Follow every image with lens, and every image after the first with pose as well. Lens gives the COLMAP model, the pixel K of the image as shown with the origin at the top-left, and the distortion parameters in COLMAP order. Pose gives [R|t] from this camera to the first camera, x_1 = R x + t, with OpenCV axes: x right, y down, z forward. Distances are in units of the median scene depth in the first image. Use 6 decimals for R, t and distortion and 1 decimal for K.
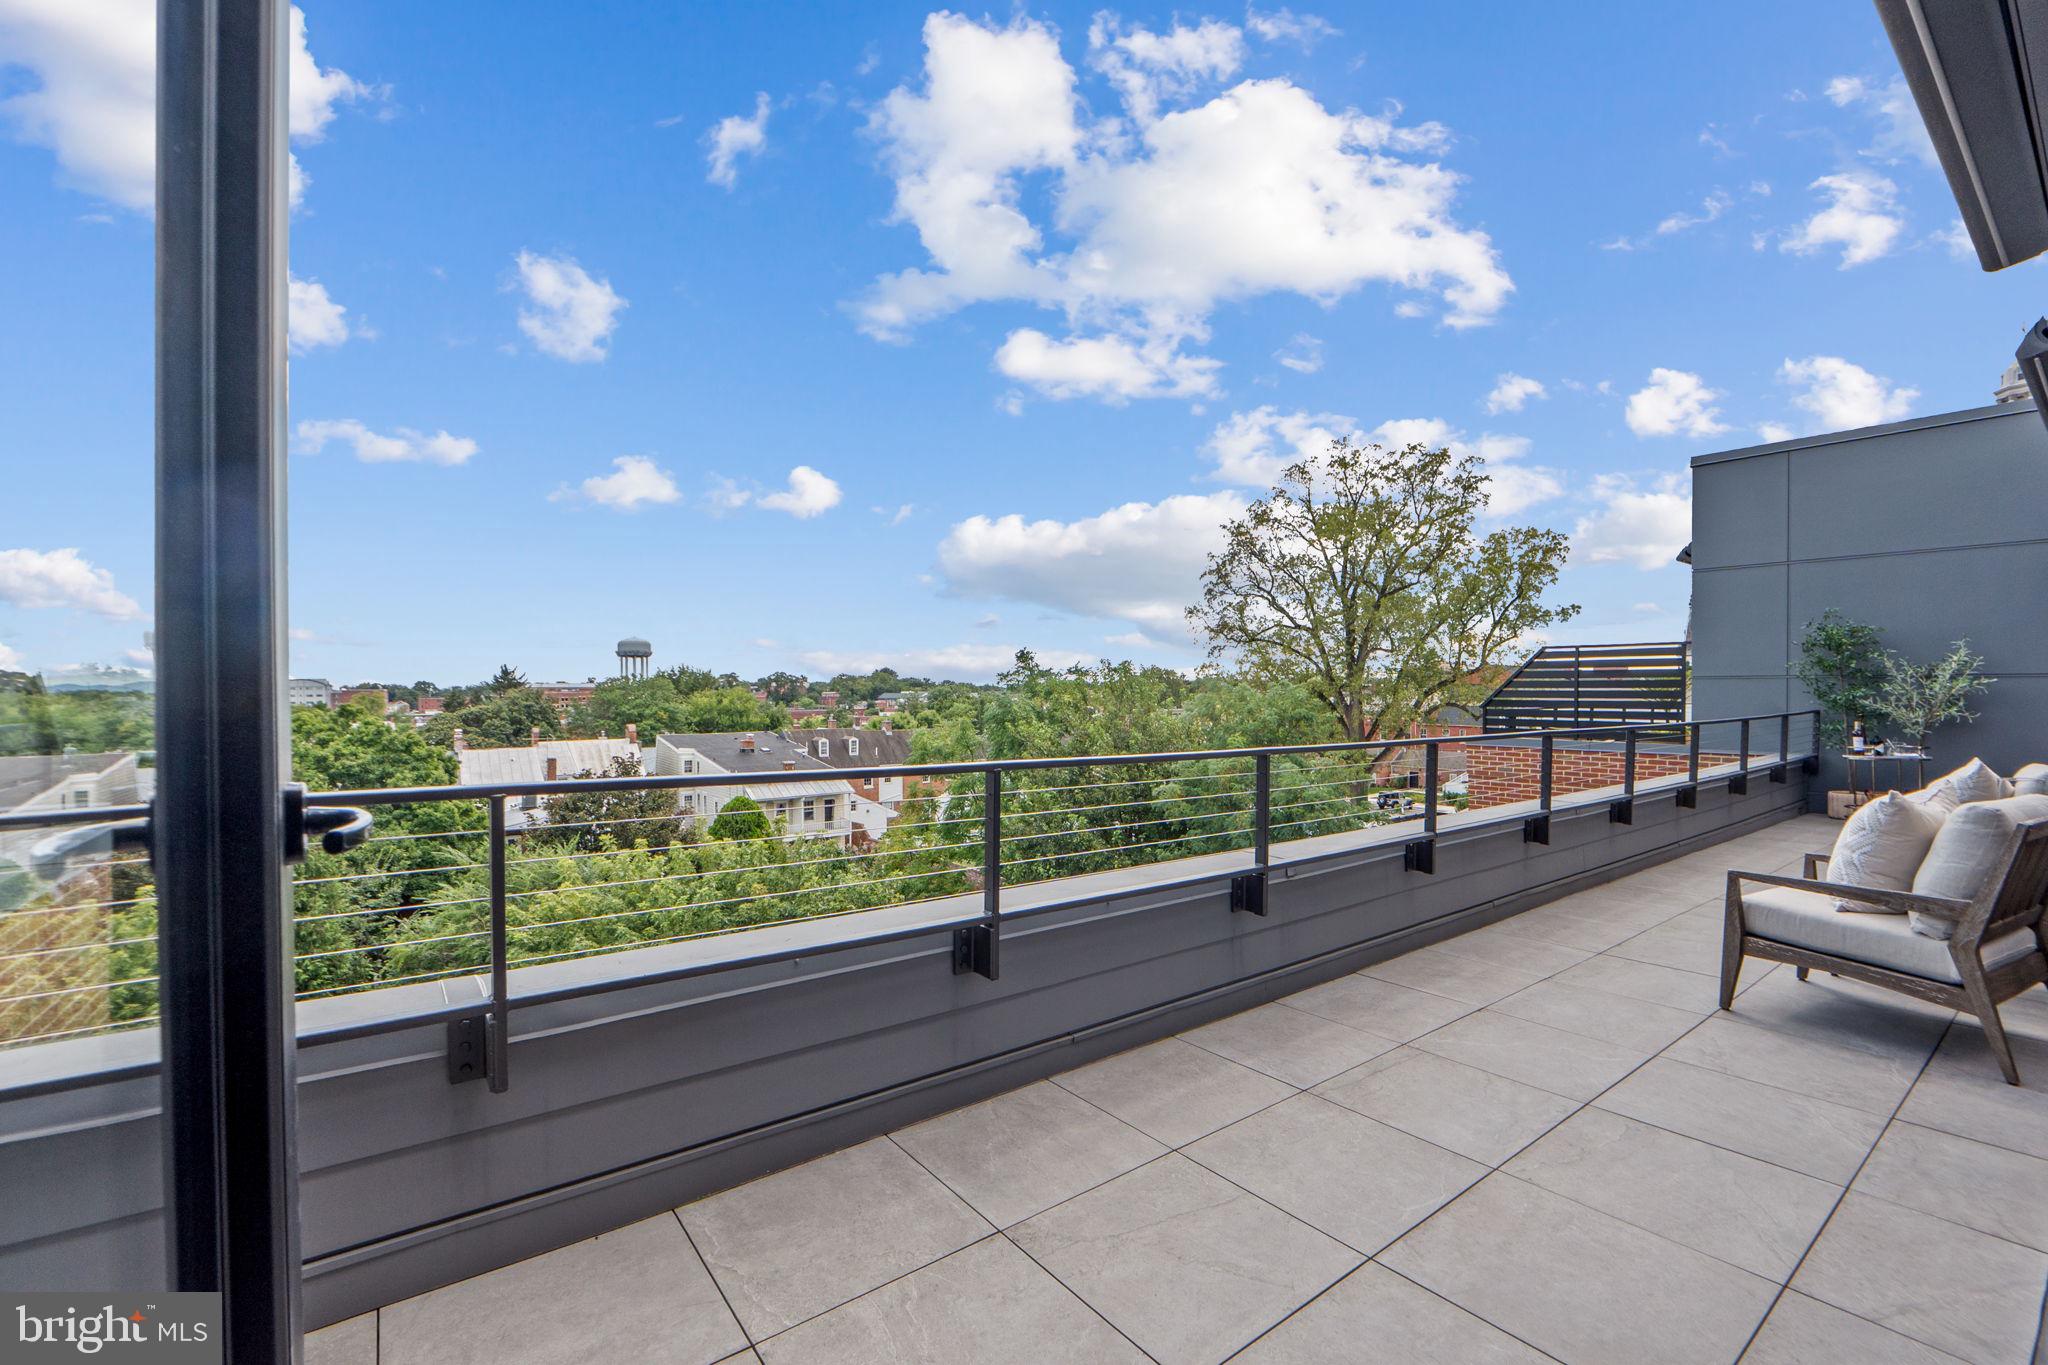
lens RADIAL K [[910.5, 0, 1011.3], [0, 910.5, 695.2], [0, 0, 1]] dist [-0.014556, 0.001251]
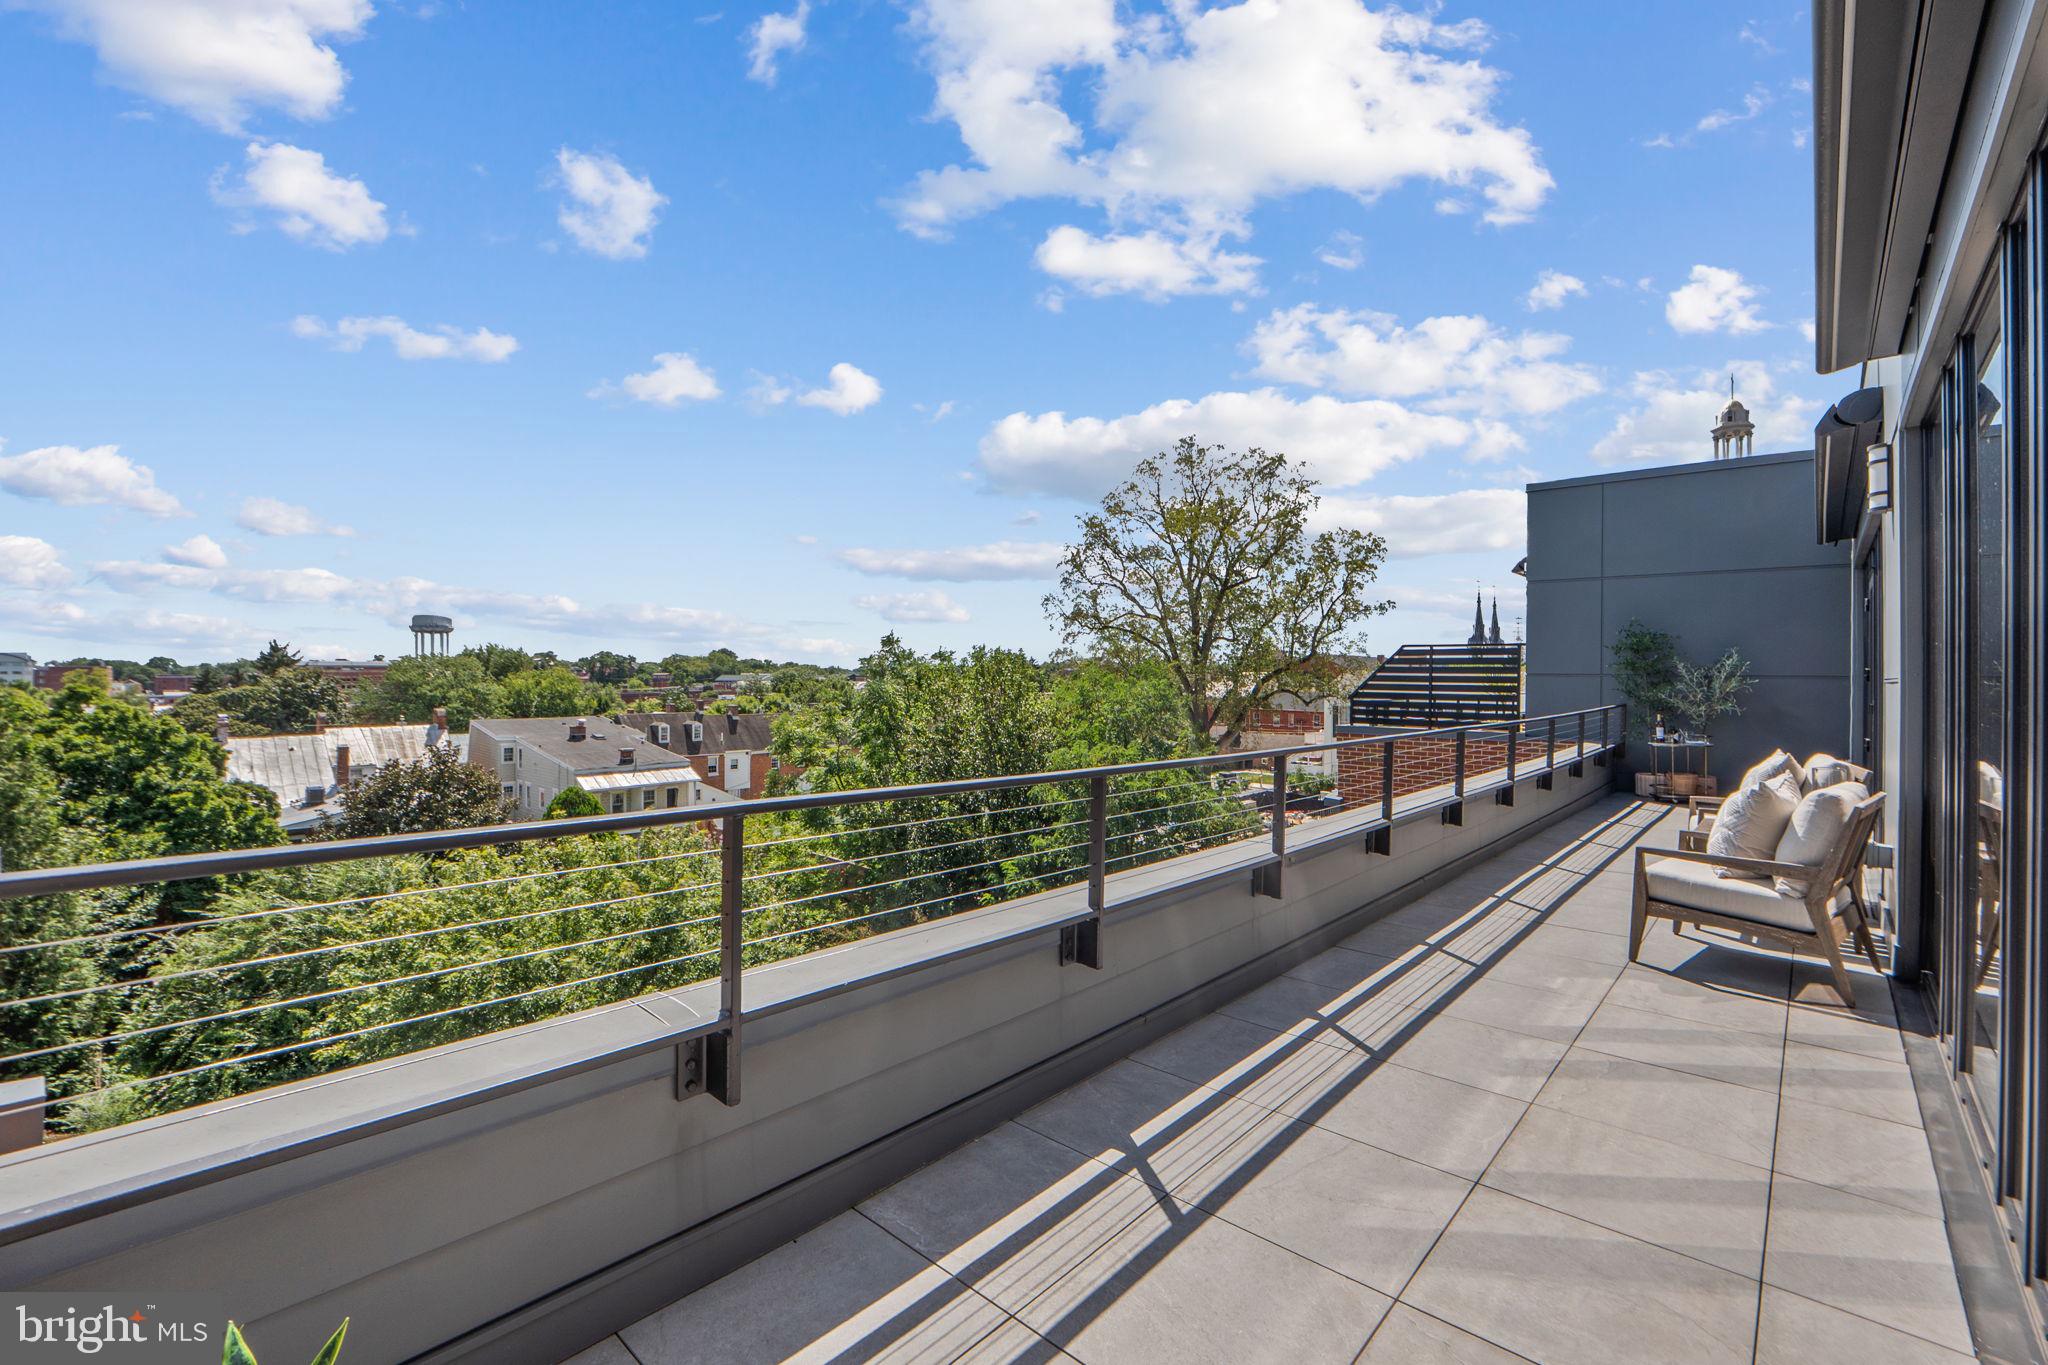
lens RADIAL K [[910.5, 0, 1041.3], [0, 910.5, 671.9], [0, 0, 1]] dist [-0.014556, 0.001251]
pose [[0.980922, 0.007898, 0.194240, -0.099630], [-0.006366, 0.999944, -0.008511, -0.011441], [-0.194296, 0.007112, 0.980917, -0.019315]]
